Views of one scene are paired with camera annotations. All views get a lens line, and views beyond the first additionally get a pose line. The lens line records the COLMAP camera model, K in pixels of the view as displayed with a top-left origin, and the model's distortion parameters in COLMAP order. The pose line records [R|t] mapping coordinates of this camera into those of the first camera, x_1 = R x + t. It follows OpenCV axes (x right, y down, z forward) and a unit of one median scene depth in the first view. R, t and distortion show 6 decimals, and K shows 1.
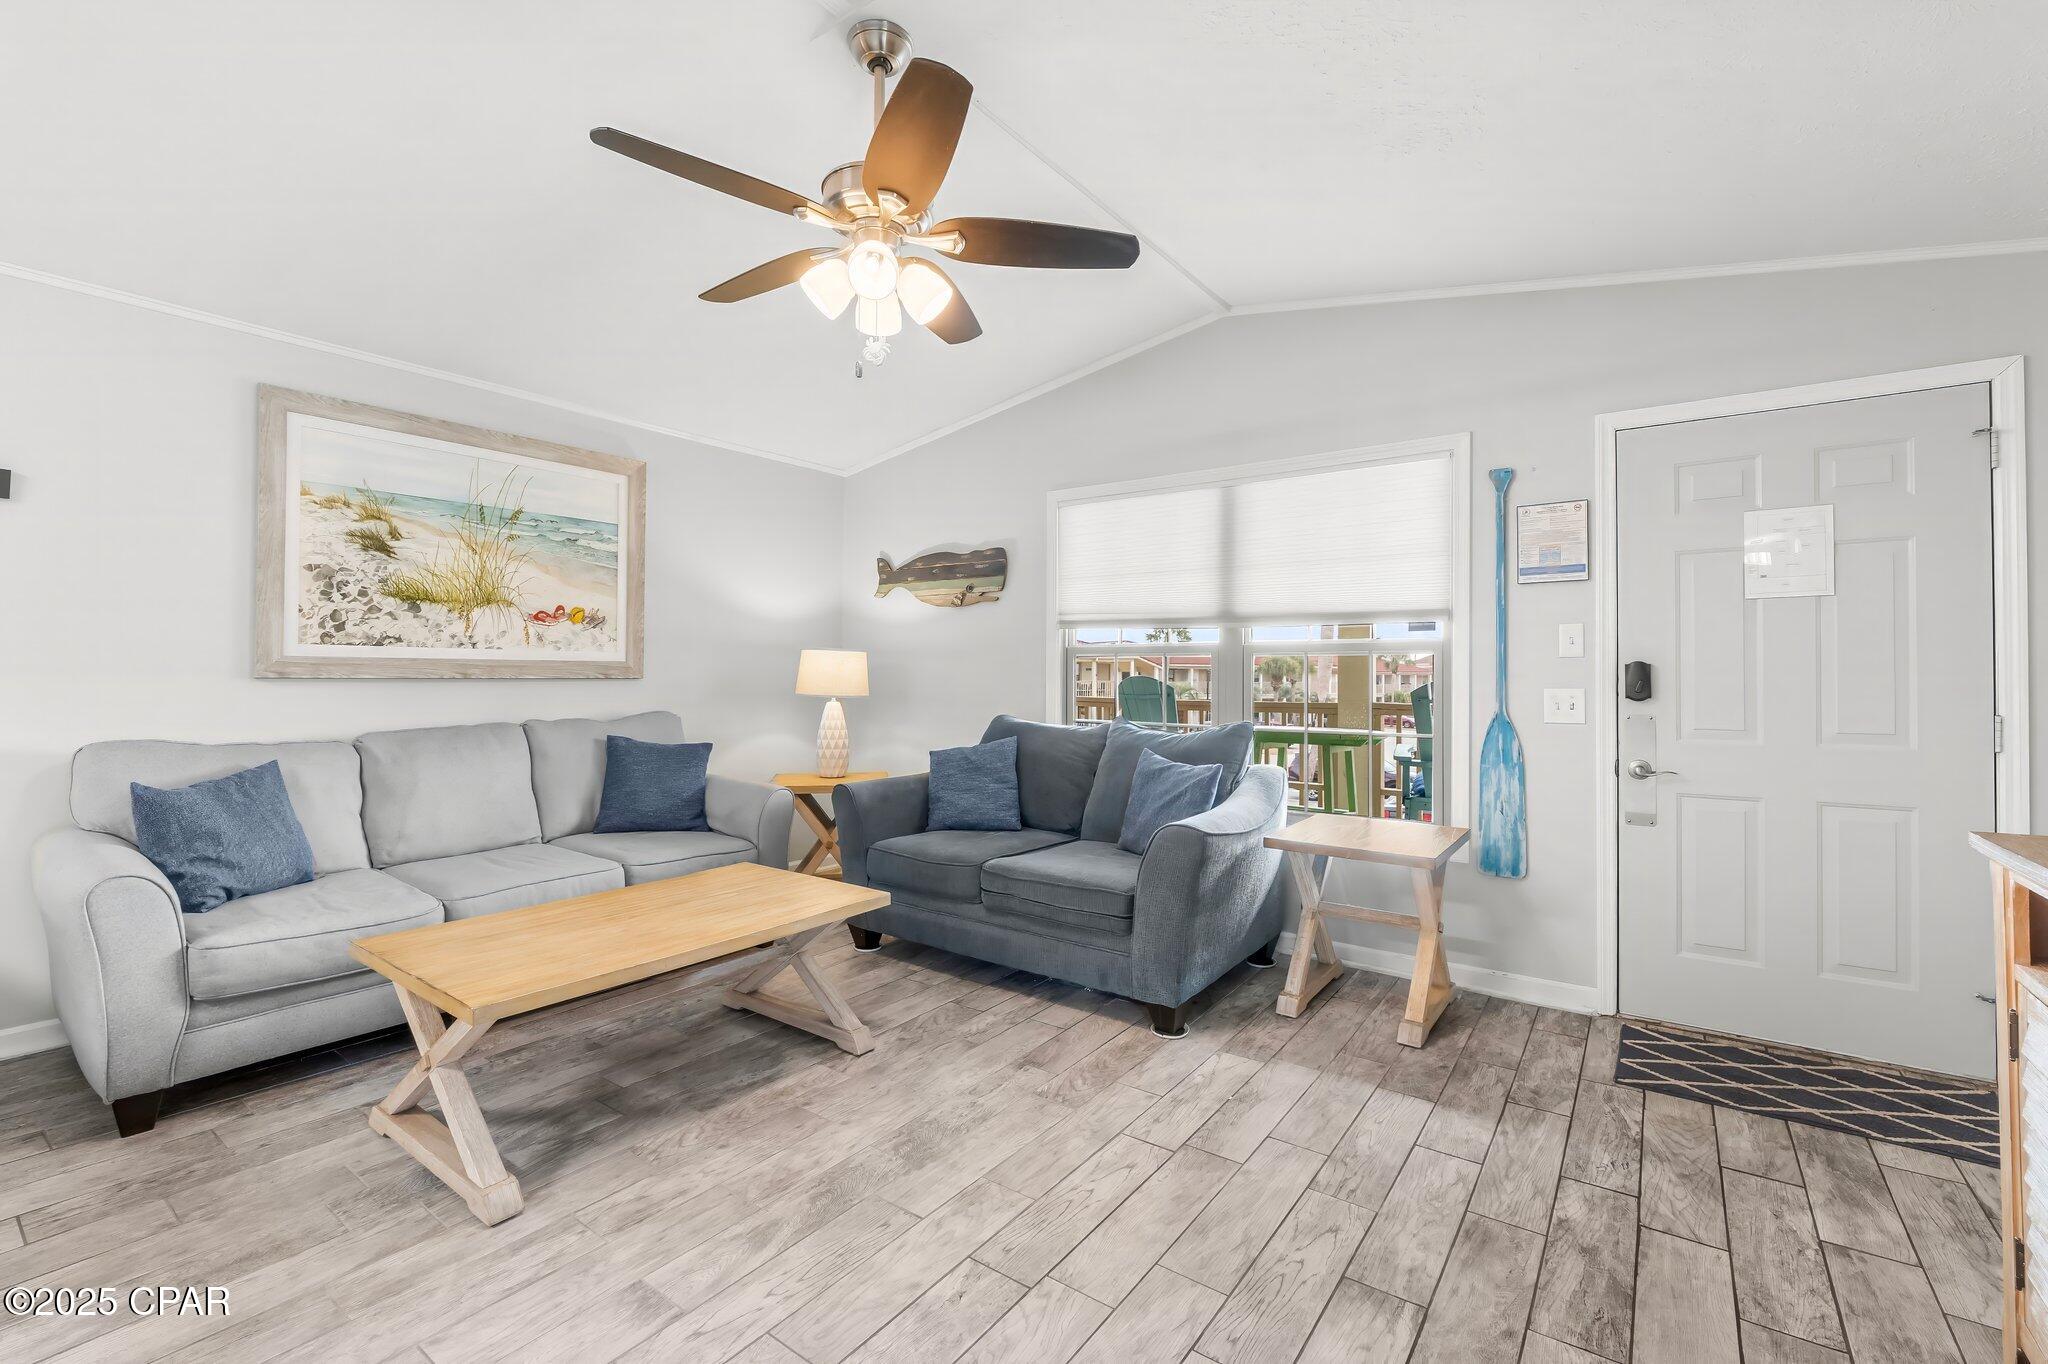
lens RADIAL K [[875.3, 0, 1029.3], [0, 875.3, 673.3], [0, 0, 1]] dist [-0.010051, 0.000165]
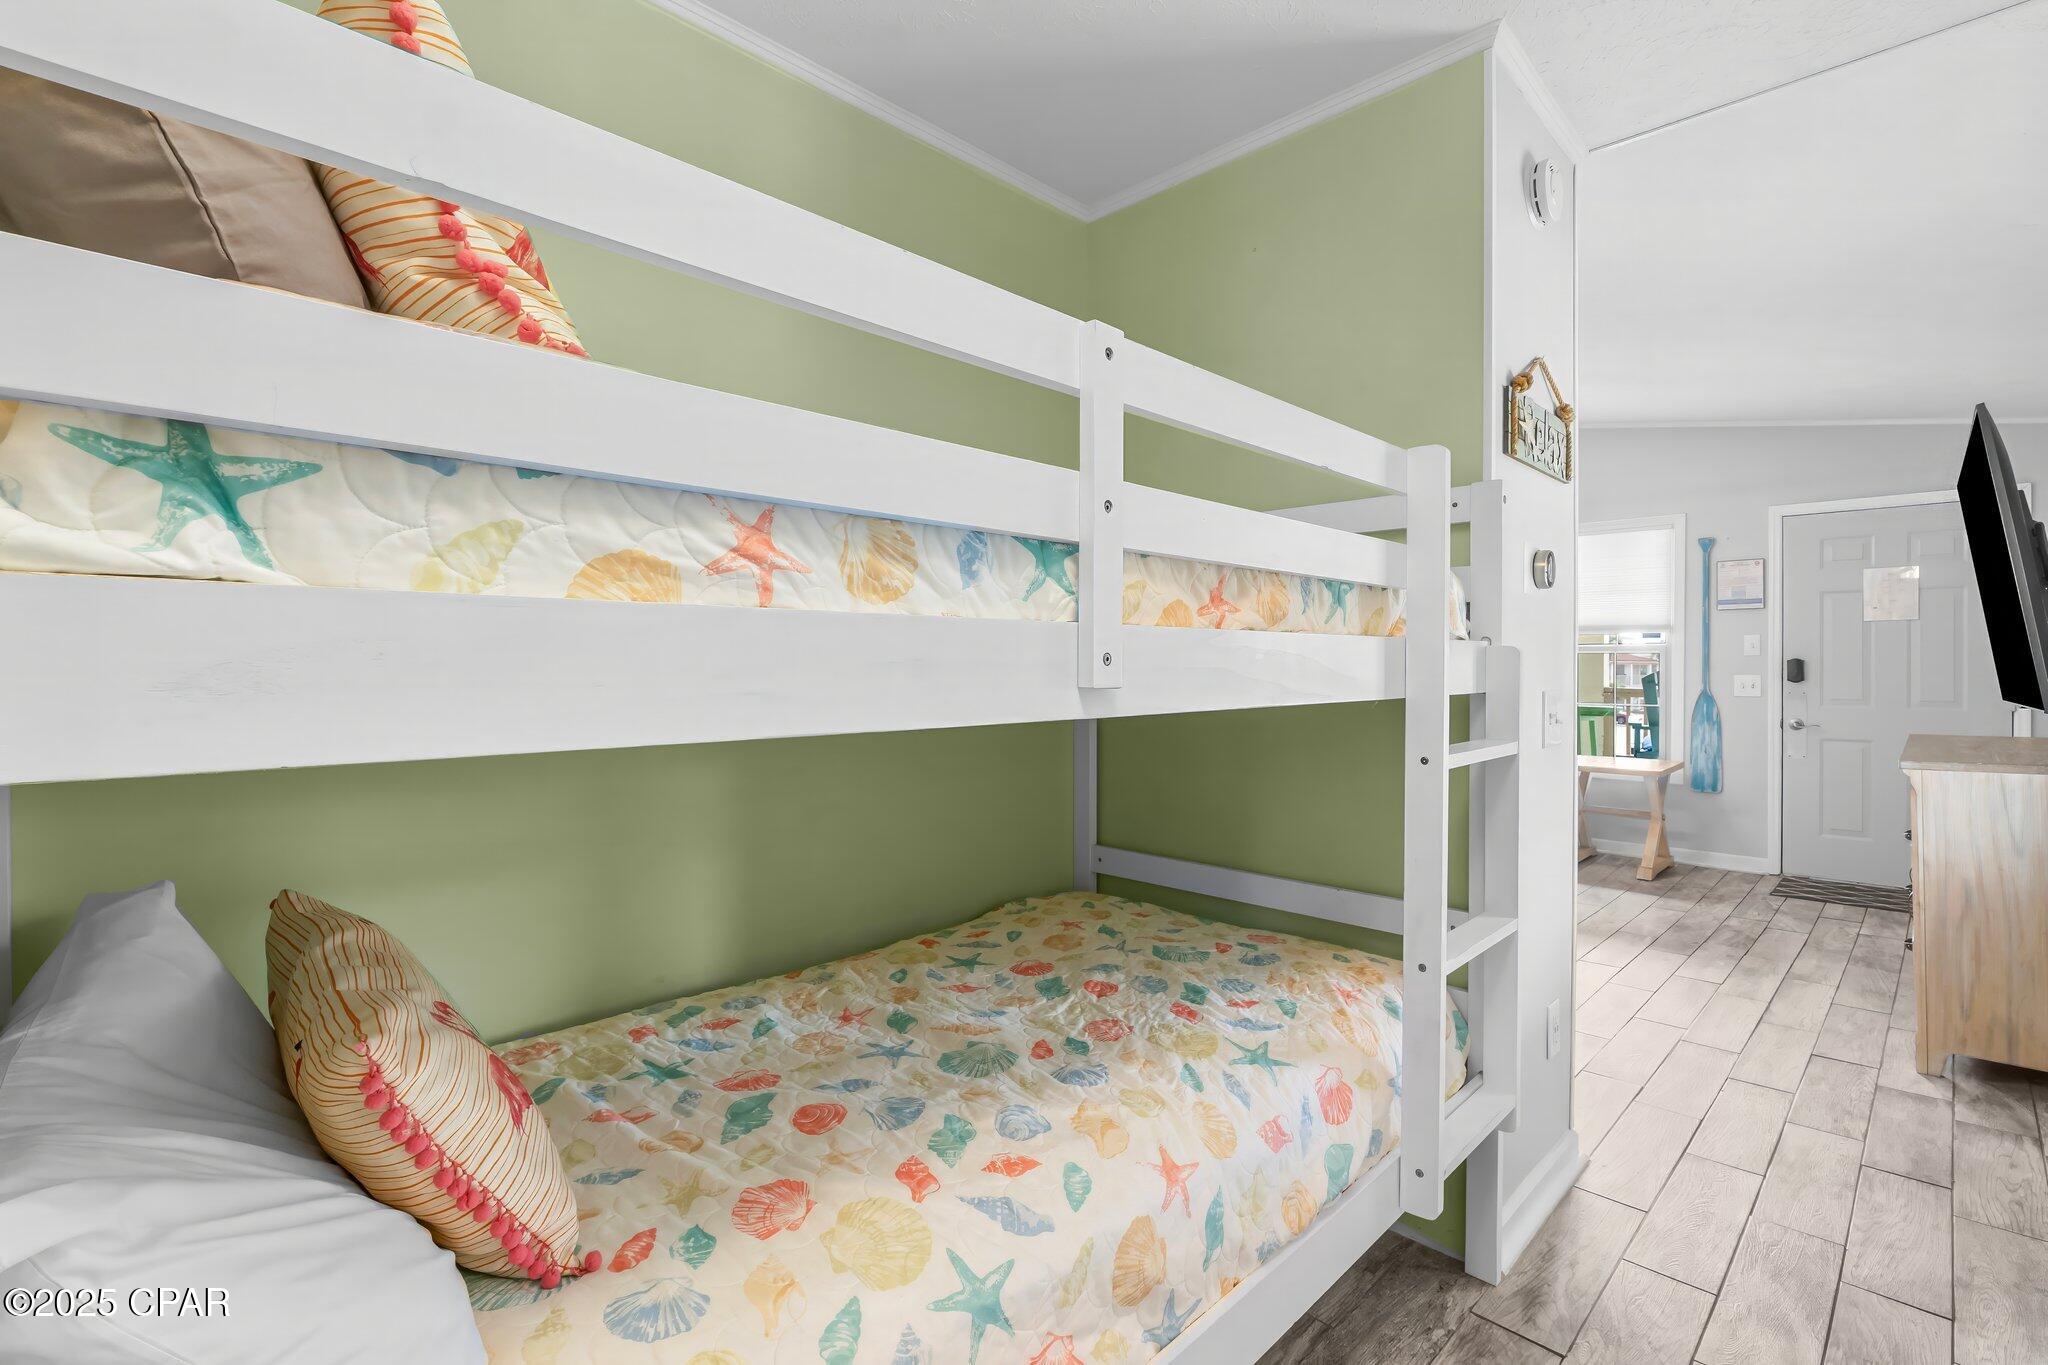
lens RADIAL K [[918.9, 0, 1028.3], [0, 918.9, 669.9], [0, 0, 1]] dist [-0.015074, 0.000060]
pose [[0.985960, 0.002630, -0.166964, -0.409592], [-0.001689, 0.999982, 0.005777, 0.000490], [0.166976, -0.005414, 0.985946, -0.864023]]
